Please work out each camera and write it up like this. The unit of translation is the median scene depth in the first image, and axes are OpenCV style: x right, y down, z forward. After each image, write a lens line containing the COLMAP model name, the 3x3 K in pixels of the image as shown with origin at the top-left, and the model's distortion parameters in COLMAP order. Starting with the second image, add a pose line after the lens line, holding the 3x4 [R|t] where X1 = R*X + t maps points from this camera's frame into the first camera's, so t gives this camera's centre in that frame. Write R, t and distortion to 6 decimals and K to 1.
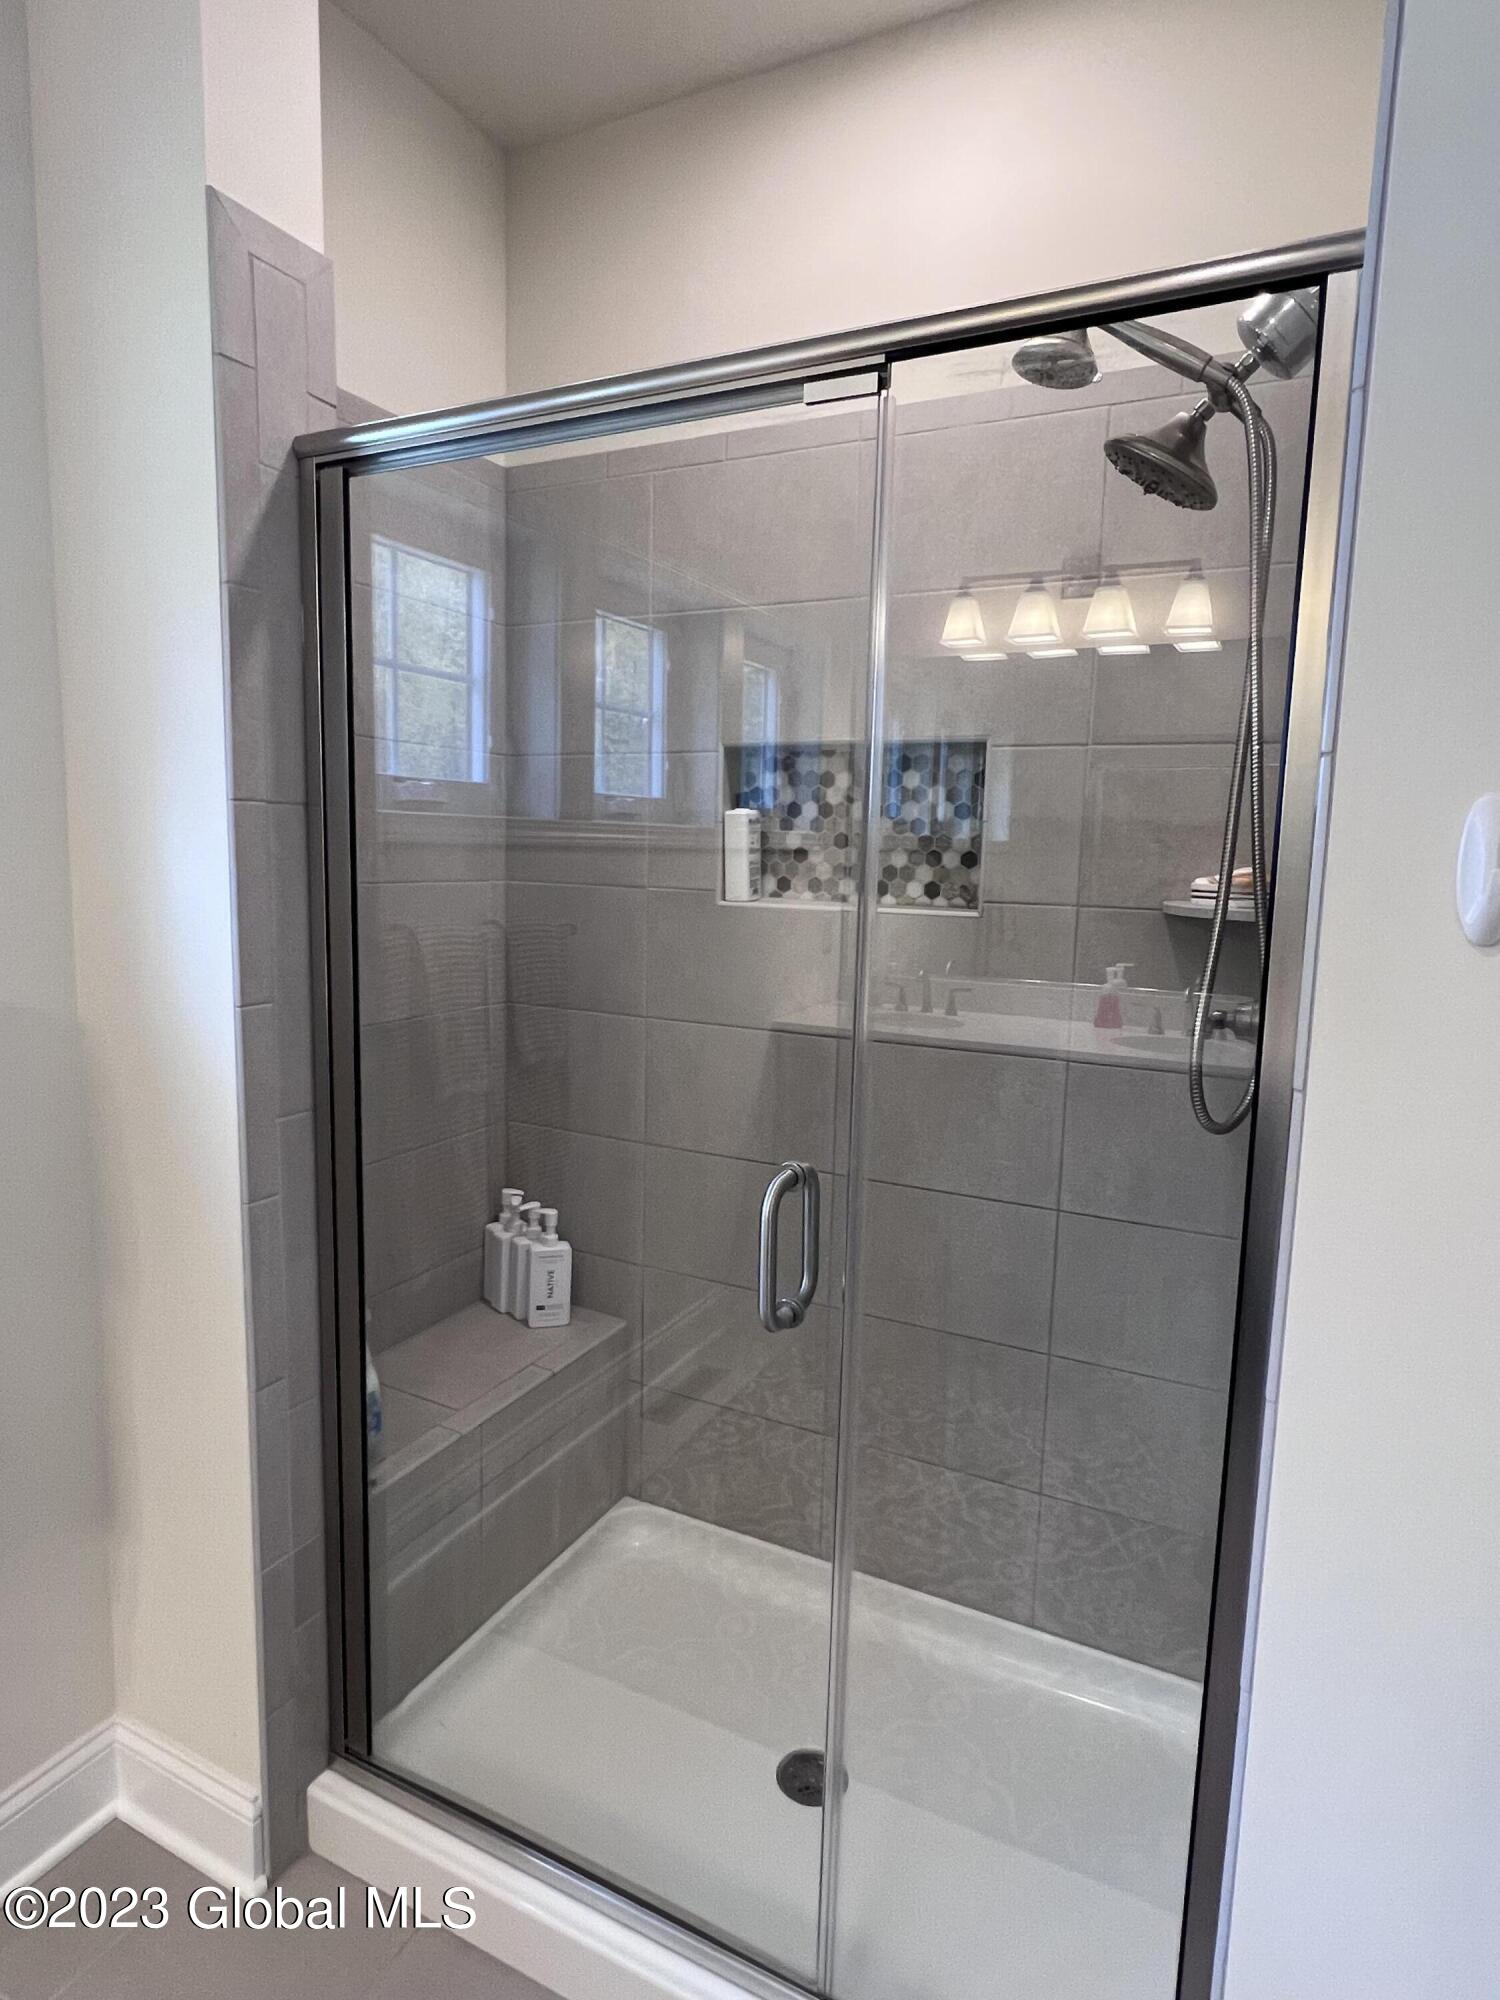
lens RADIAL K [[1122.8, 0, 747.9], [0, 1122.8, 999.1], [0, 0, 1]] dist [-0.009464, 0.004199]
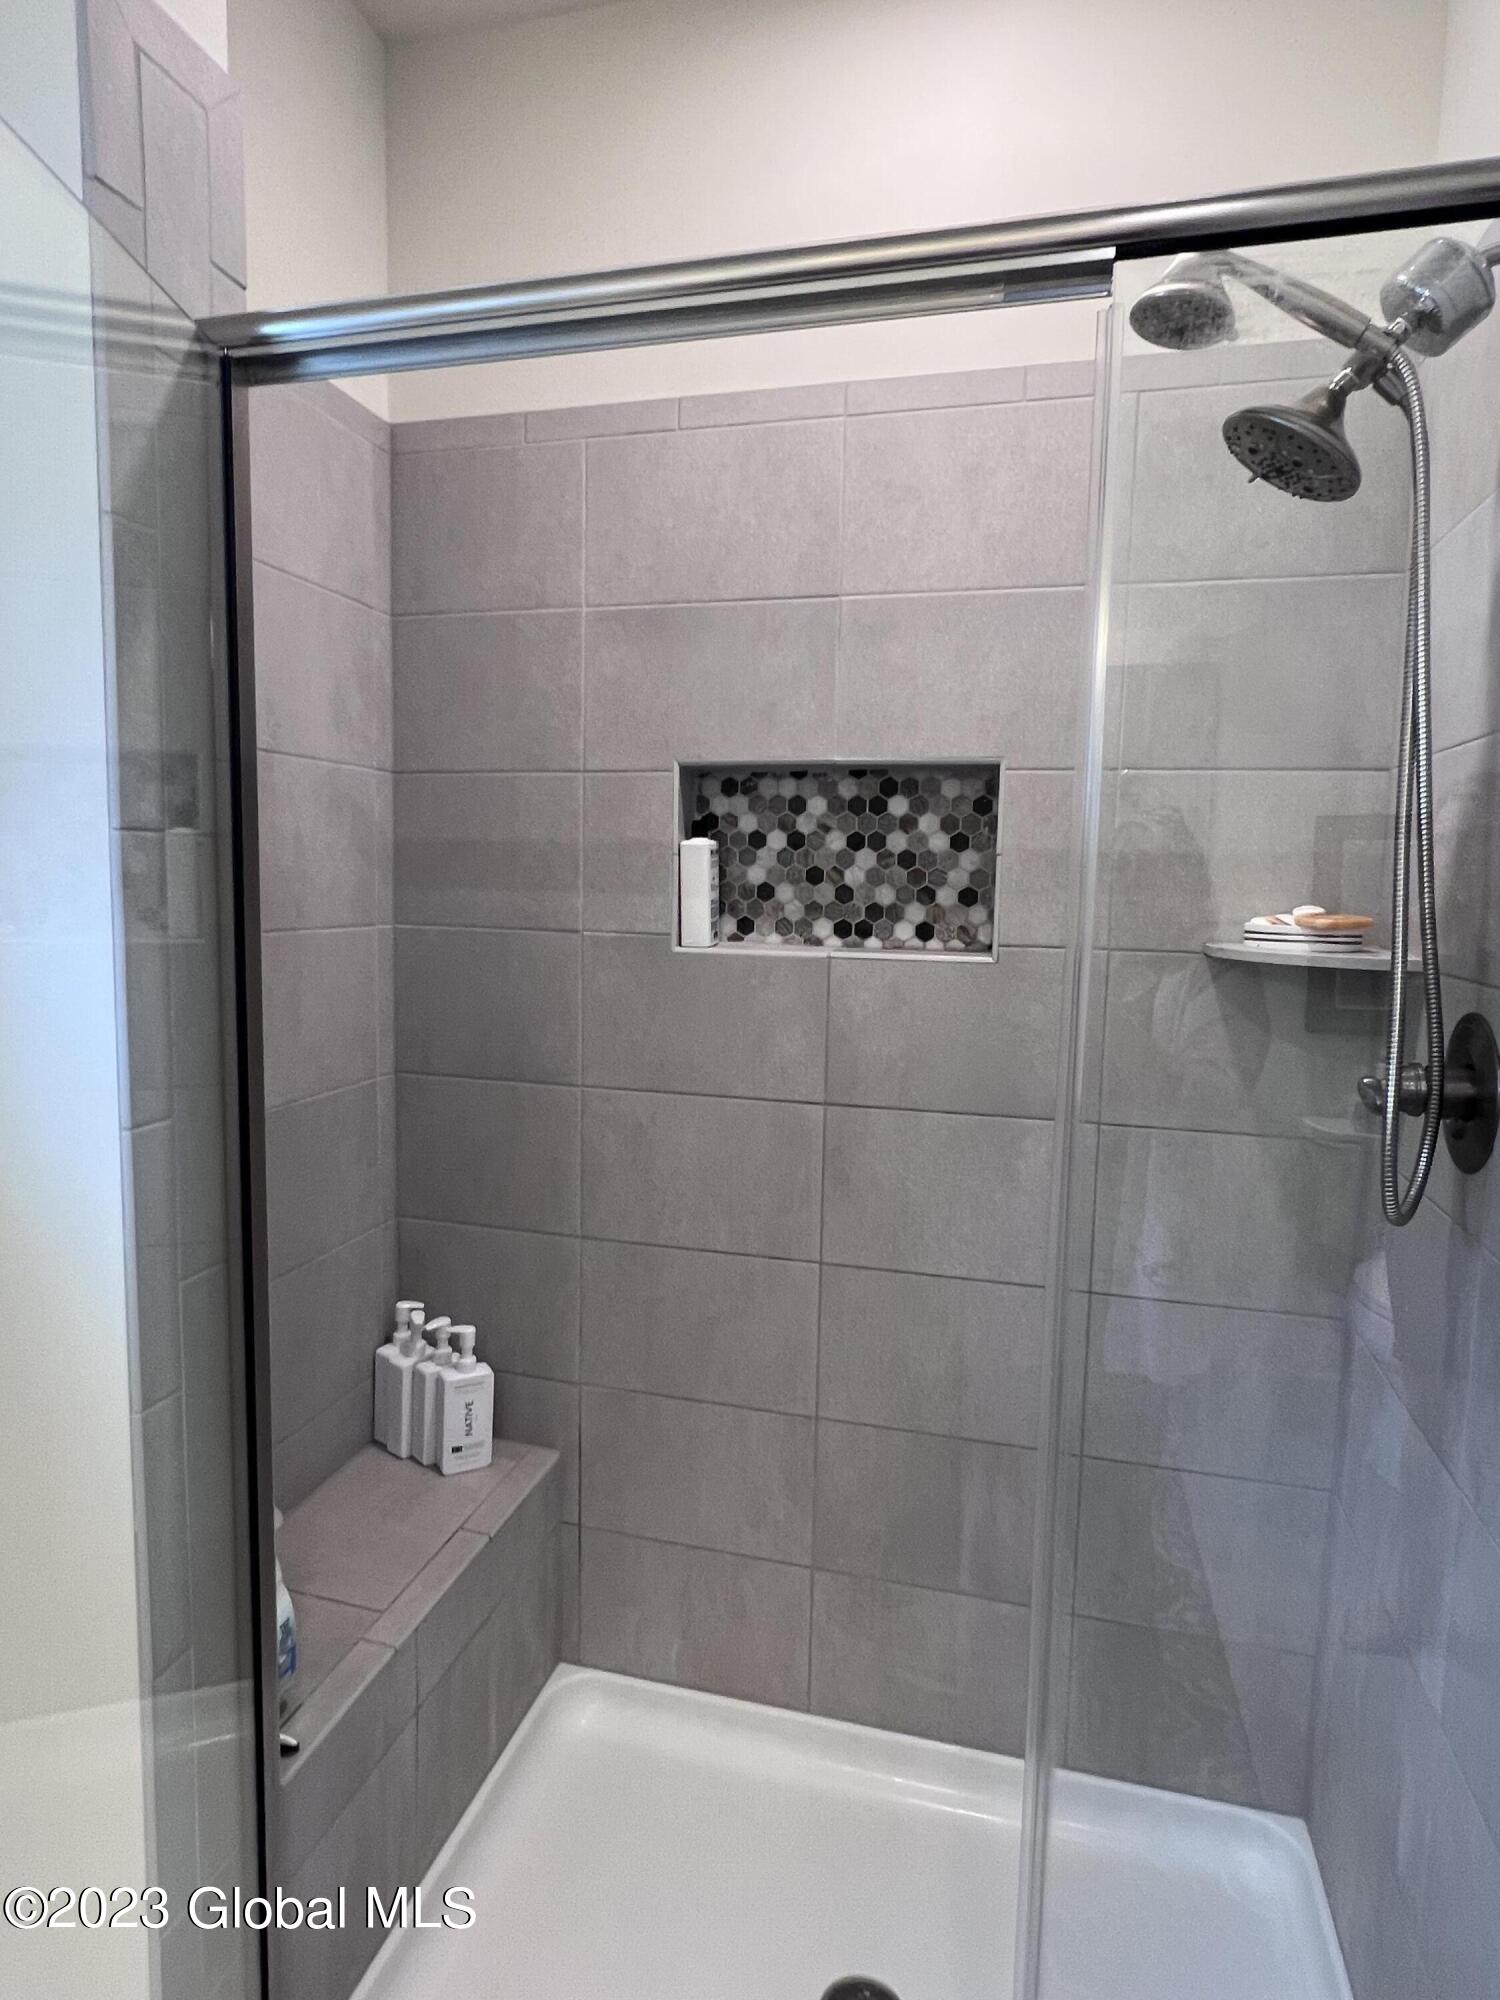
lens RADIAL K [[1122.8, 0, 752.1], [0, 1122.8, 993.3], [0, 0, 1]] dist [-0.009464, 0.004199]
pose [[0.978226, -0.026487, 0.205844, -0.142827], [0.031951, 0.999219, -0.023264, -0.031072], [-0.205067, 0.029334, 0.978308, 0.162263]]
